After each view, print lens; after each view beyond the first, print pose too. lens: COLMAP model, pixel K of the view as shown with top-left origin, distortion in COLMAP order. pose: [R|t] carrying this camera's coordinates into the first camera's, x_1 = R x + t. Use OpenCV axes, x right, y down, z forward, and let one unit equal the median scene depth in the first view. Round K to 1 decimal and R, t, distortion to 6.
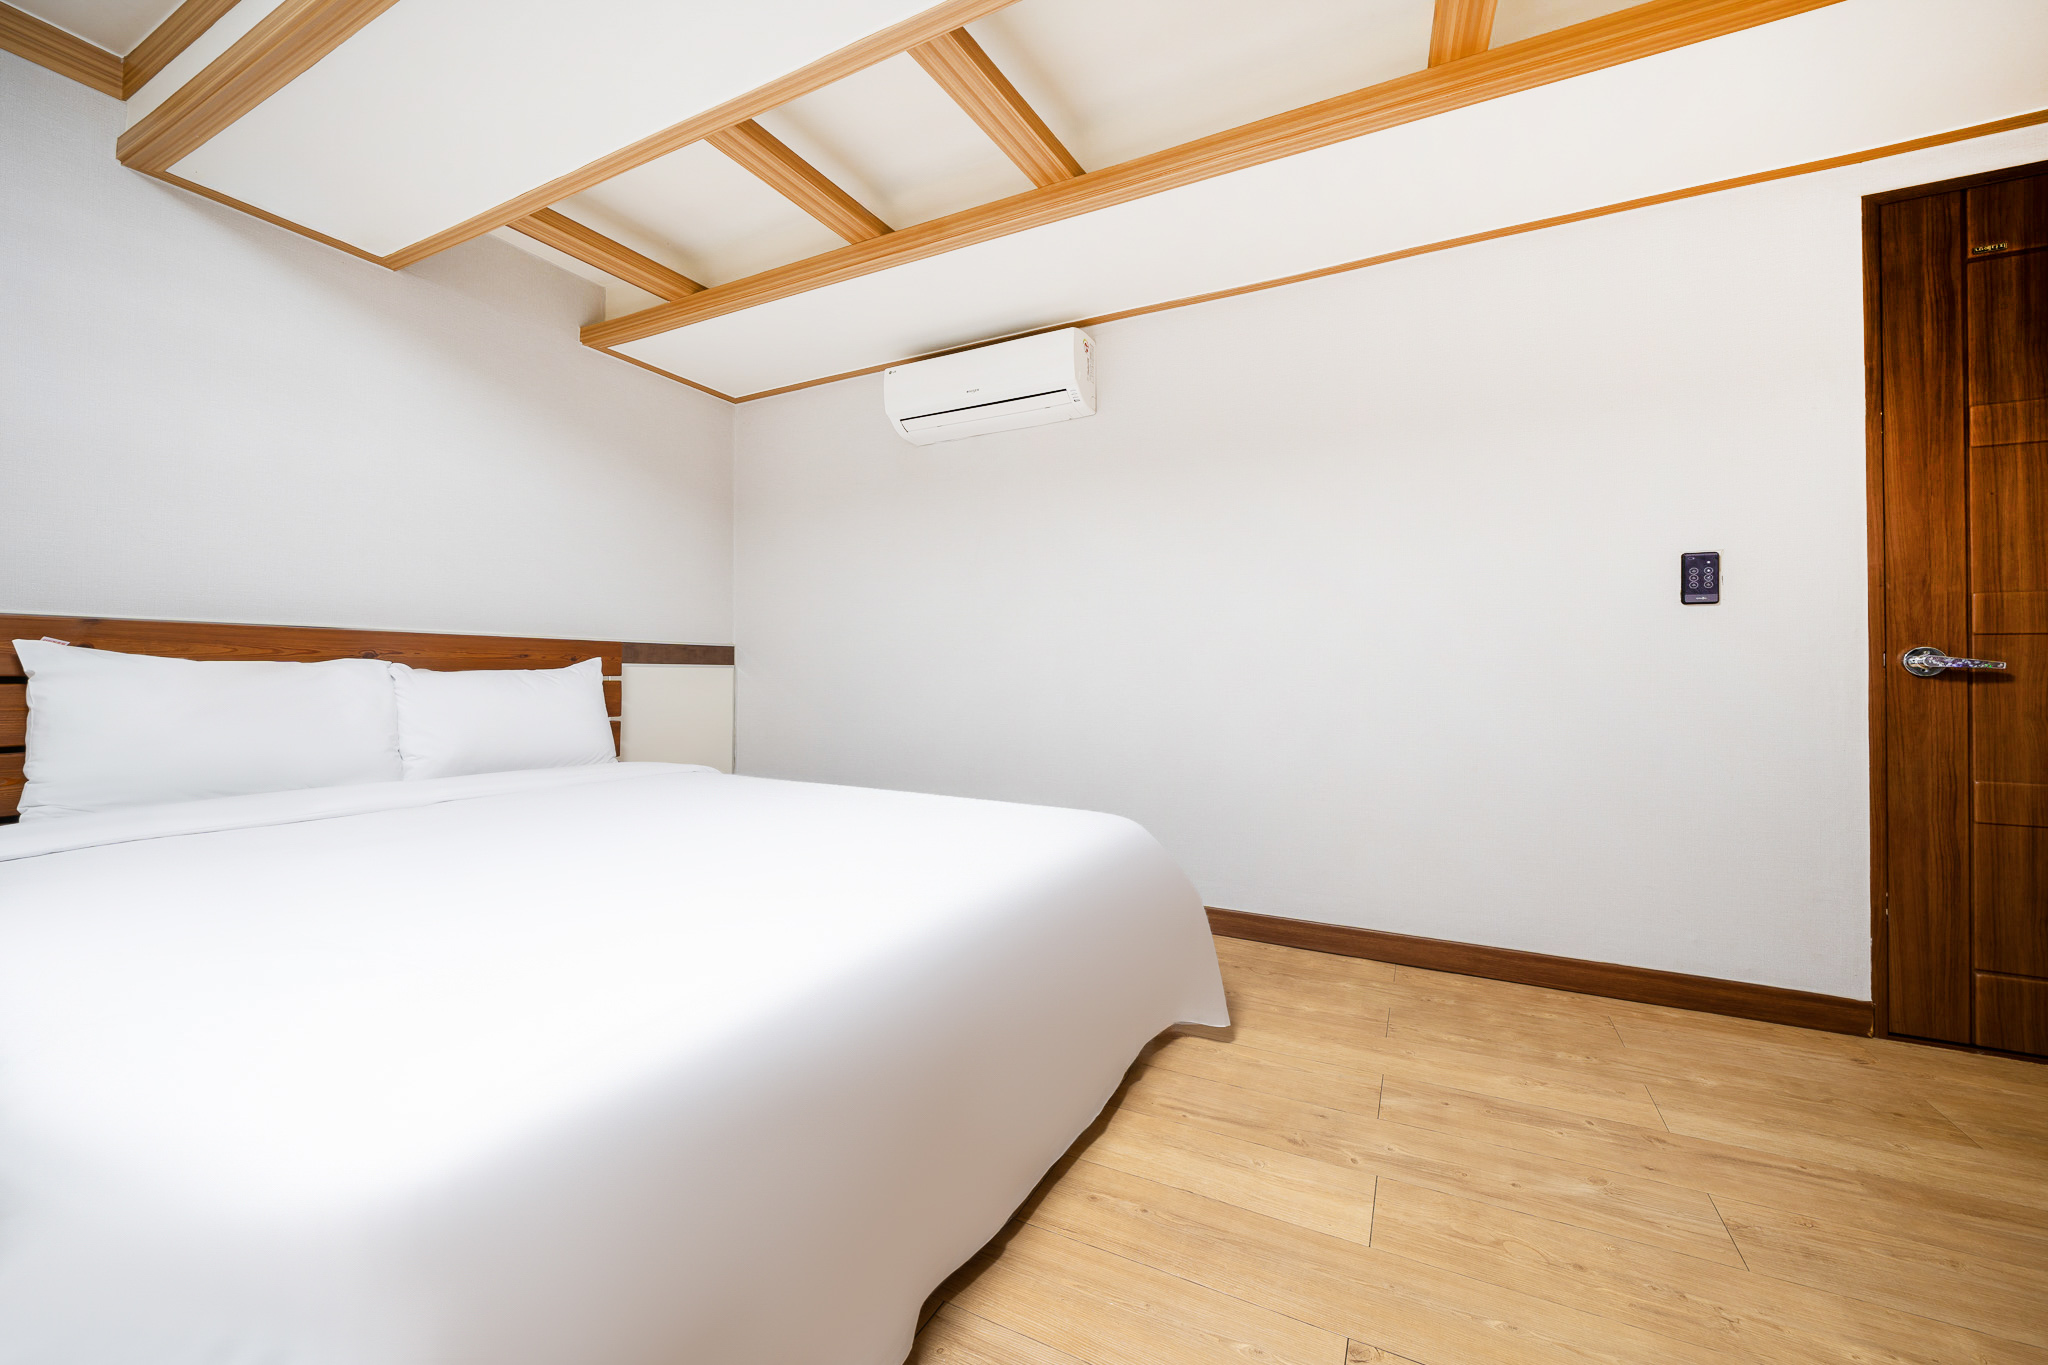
lens RADIAL K [[741.8, 0, 1014.6], [0, 741.8, 676.7], [0, 0, 1]] dist [-0.003738, 0.000022]
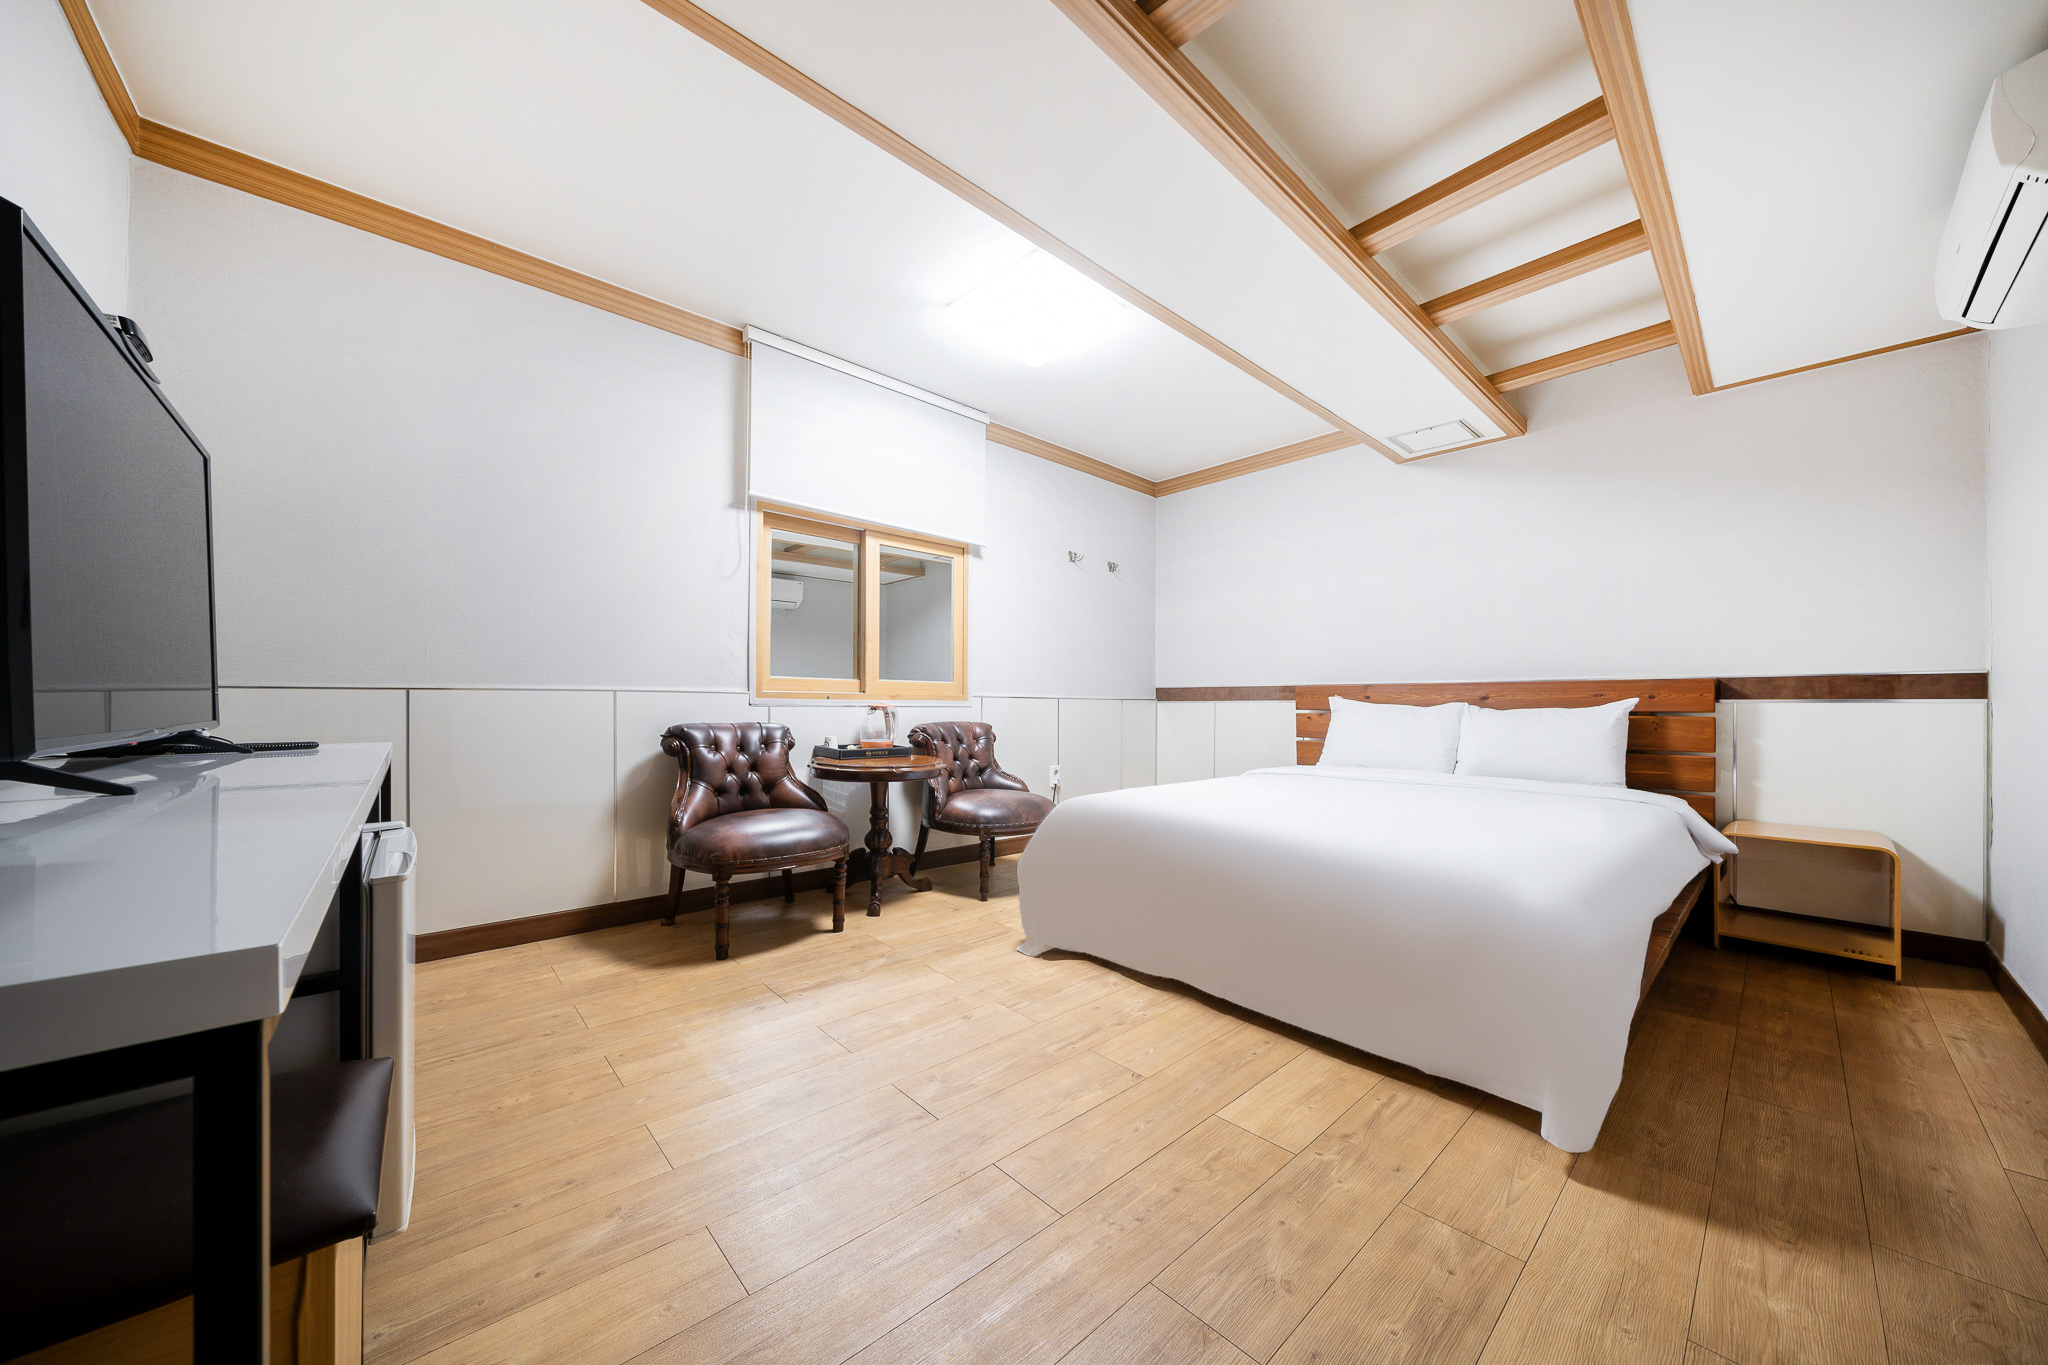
lens RADIAL K [[700.6, 0, 1008.6], [0, 700.6, 715.5], [0, 0, 1]] dist [-0.005774, 0.000062]
pose [[-0.315382, 0.010136, -0.948911, 1.238781], [-0.004146, 0.999919, 0.012059, -0.007941], [0.948956, 0.007737, -0.315314, 0.691484]]
